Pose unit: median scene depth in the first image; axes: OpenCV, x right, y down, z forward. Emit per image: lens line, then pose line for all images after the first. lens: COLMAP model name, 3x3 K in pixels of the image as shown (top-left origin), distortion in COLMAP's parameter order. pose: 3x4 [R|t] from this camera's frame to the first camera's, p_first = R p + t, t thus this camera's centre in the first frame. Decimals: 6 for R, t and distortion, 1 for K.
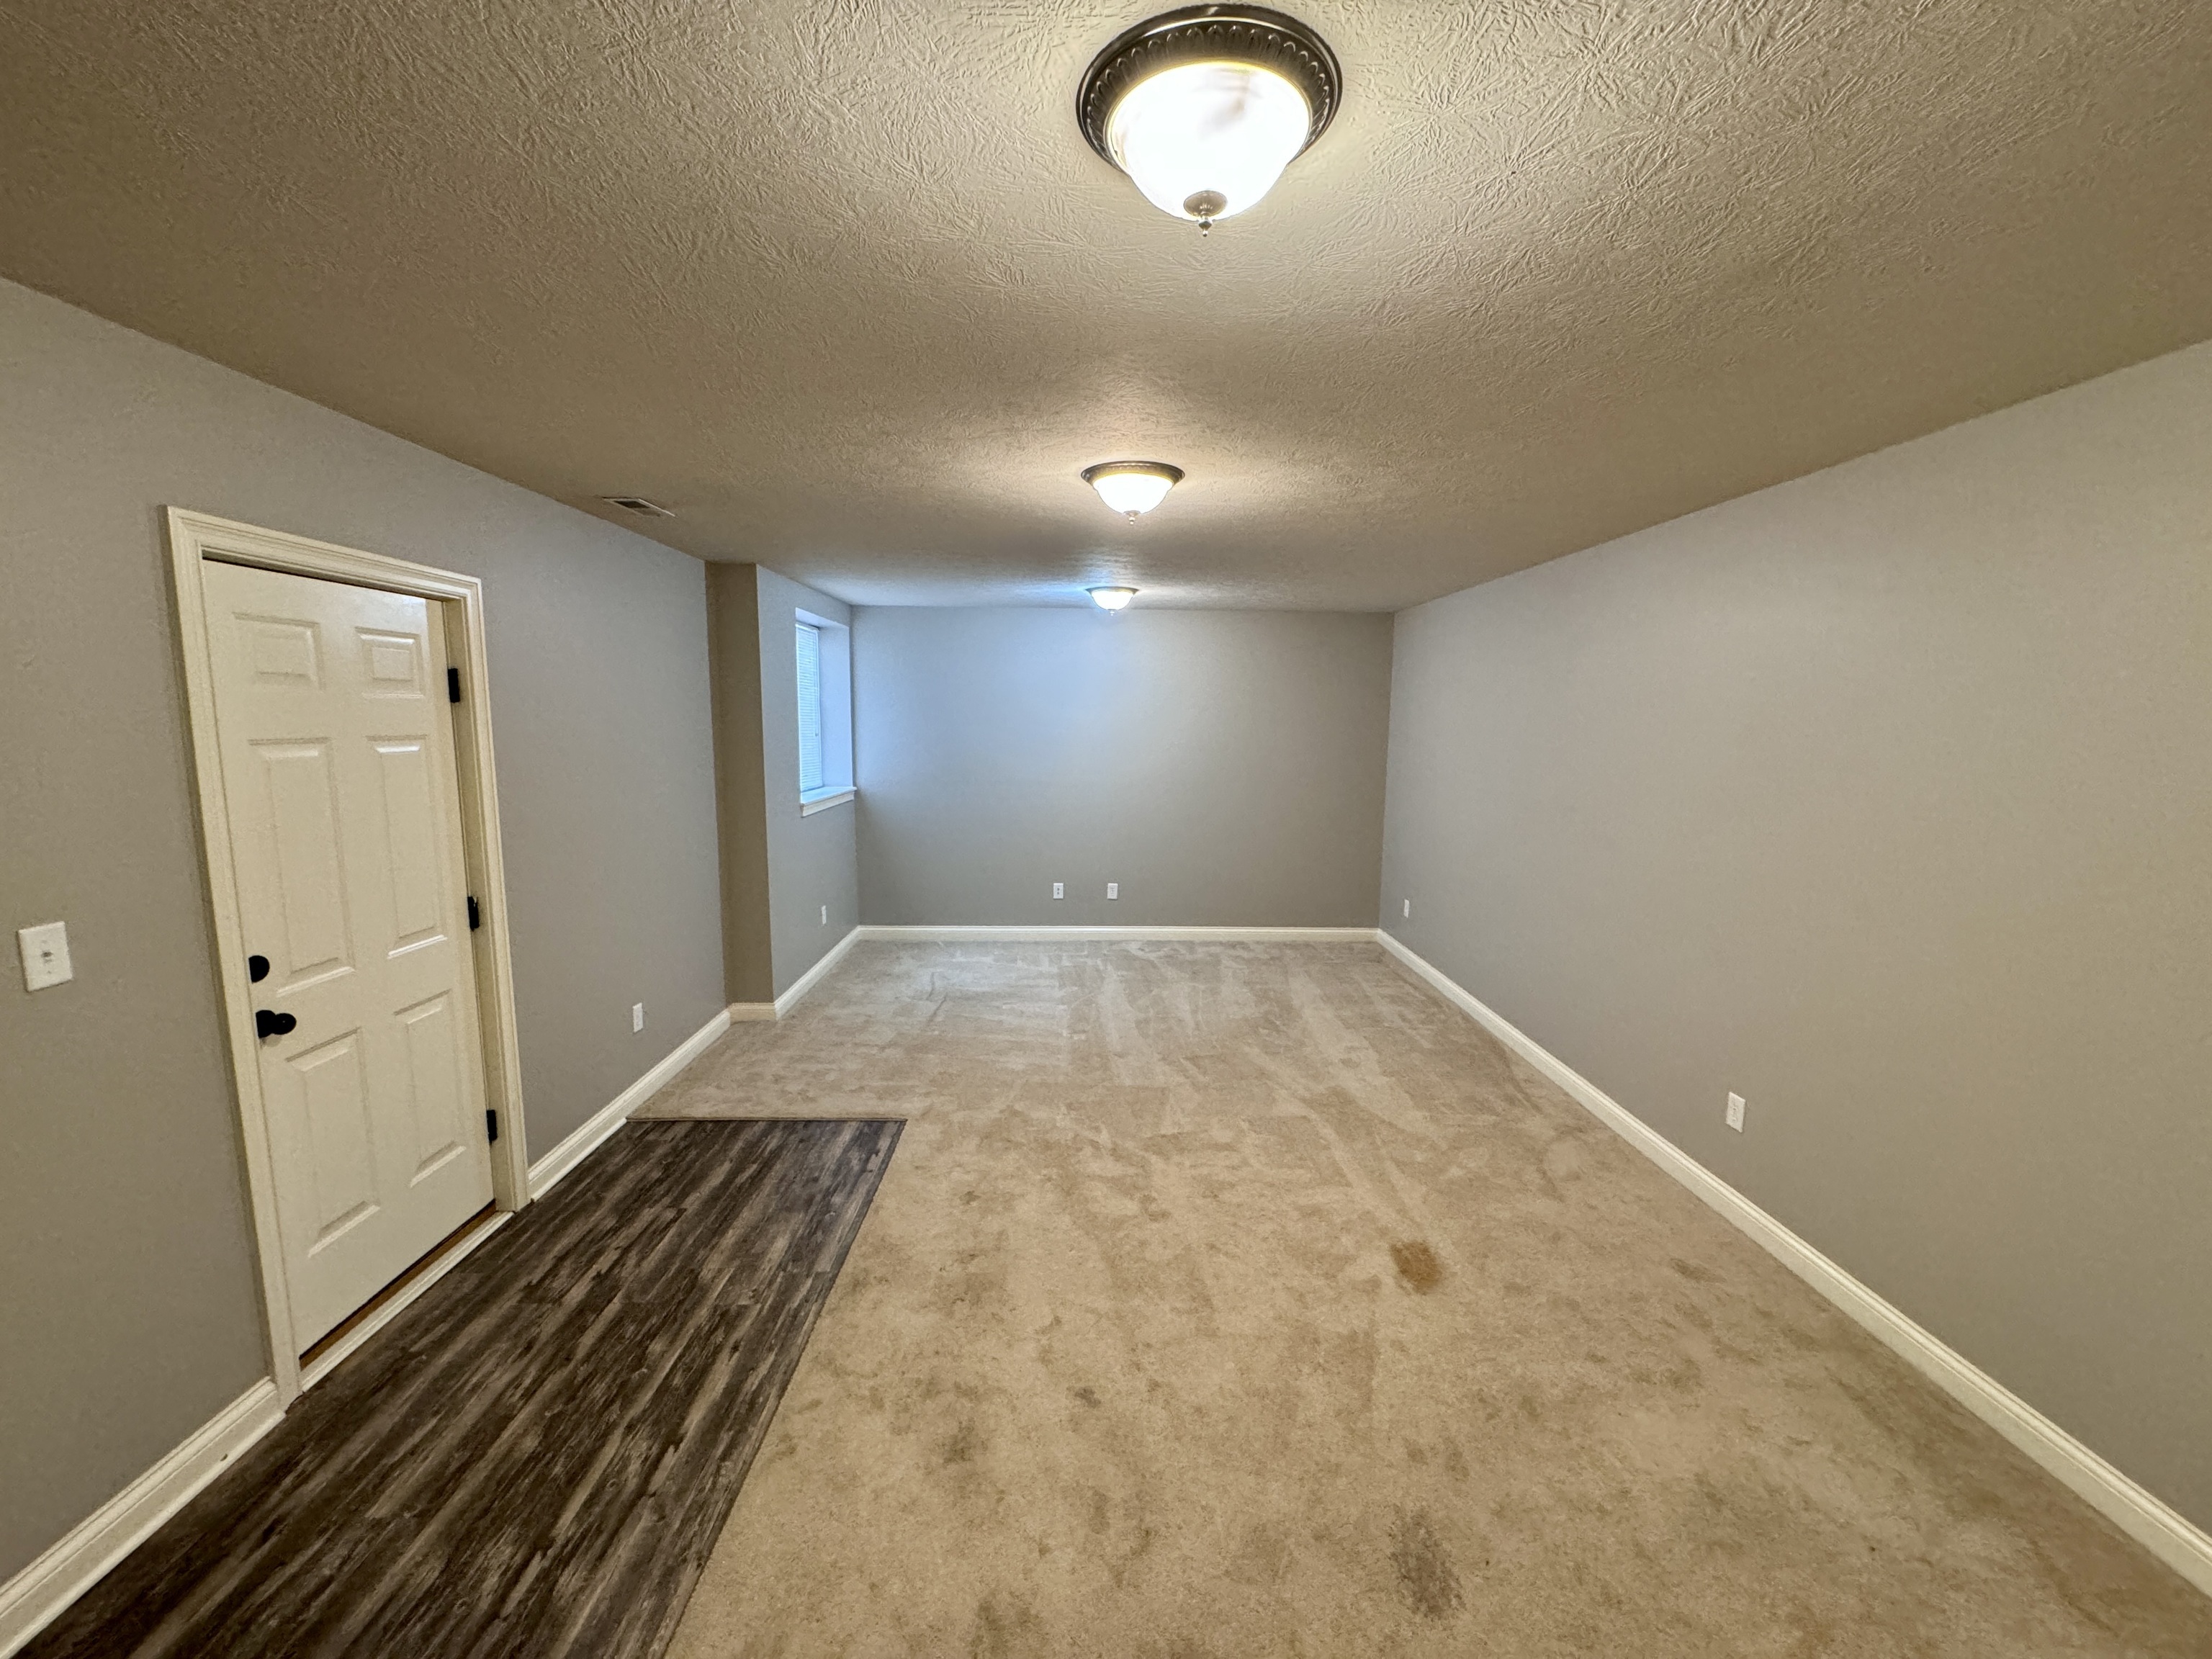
lens RADIAL K [[879.8, 0, 1107.1], [0, 879.8, 831.6], [0, 0, 1]] dist [-0.003439, 0.000762]
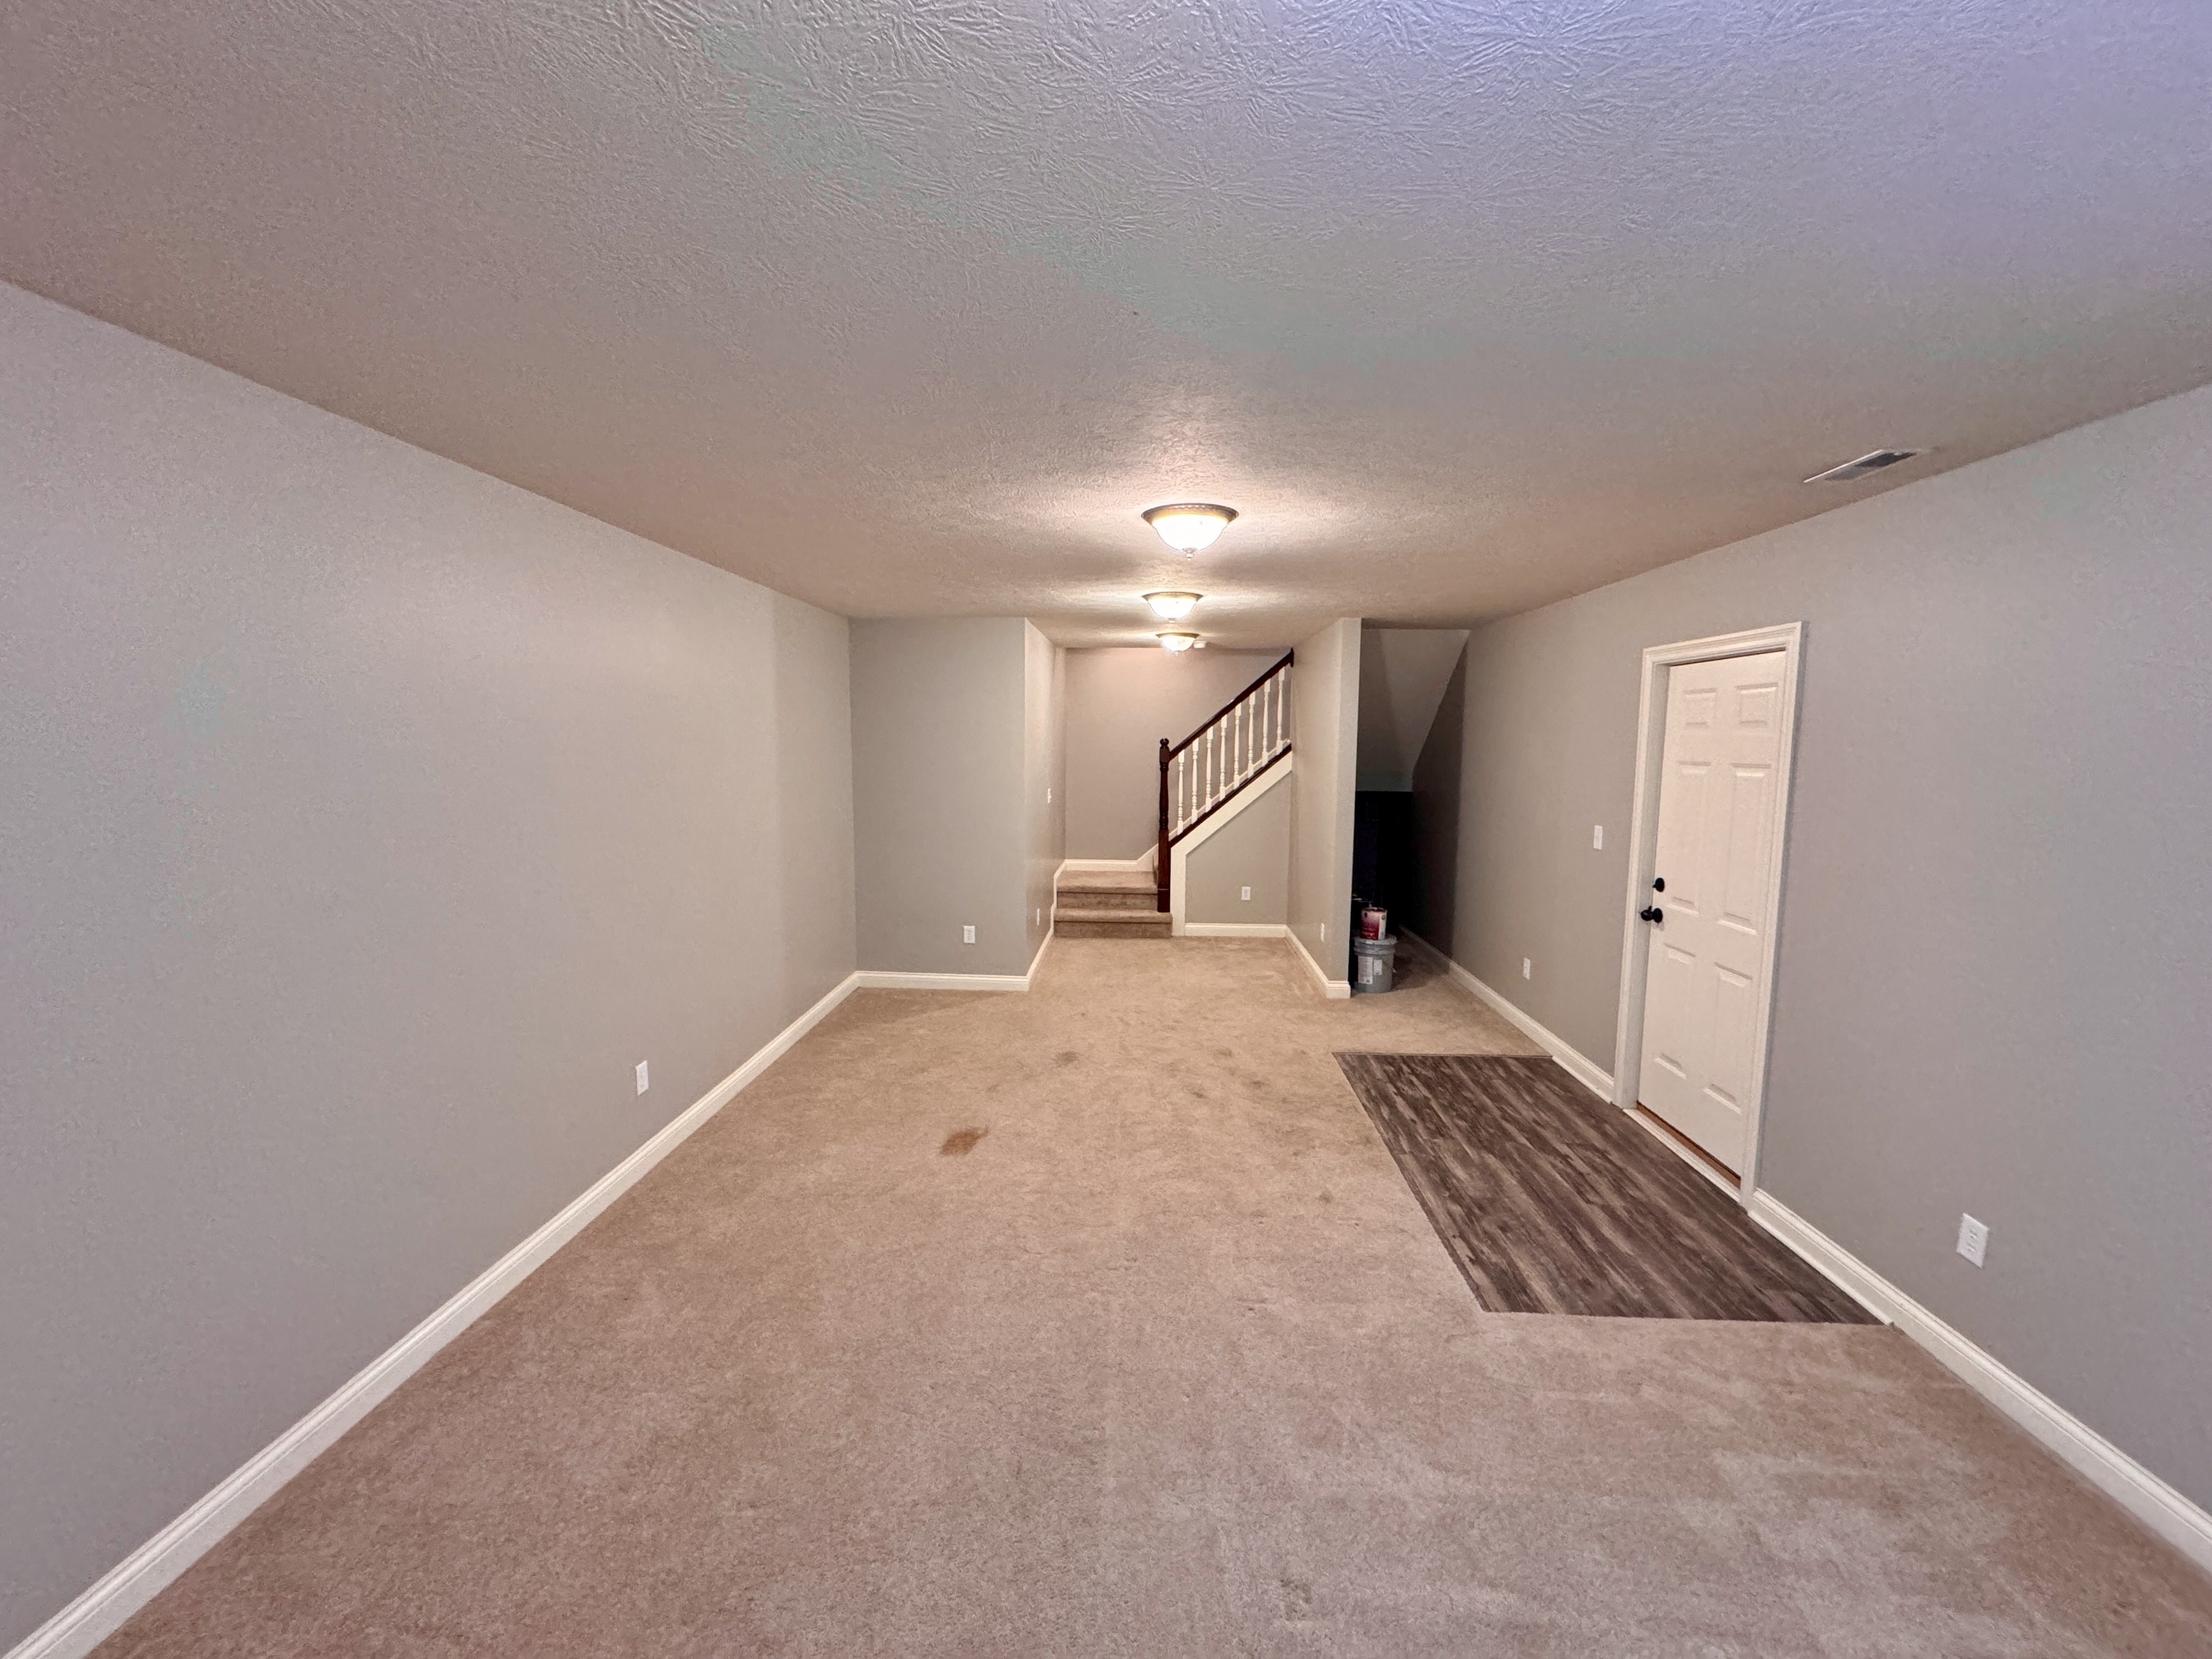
lens RADIAL K [[879.8, 0, 1100.8], [0, 879.8, 827.5], [0, 0, 1]] dist [-0.003439, 0.000762]
pose [[-0.997302, -0.022904, 0.069740, 0.056068], [-0.006364, 0.973476, 0.228699, -0.290116], [-0.073128, 0.227638, -0.970996, 2.206866]]
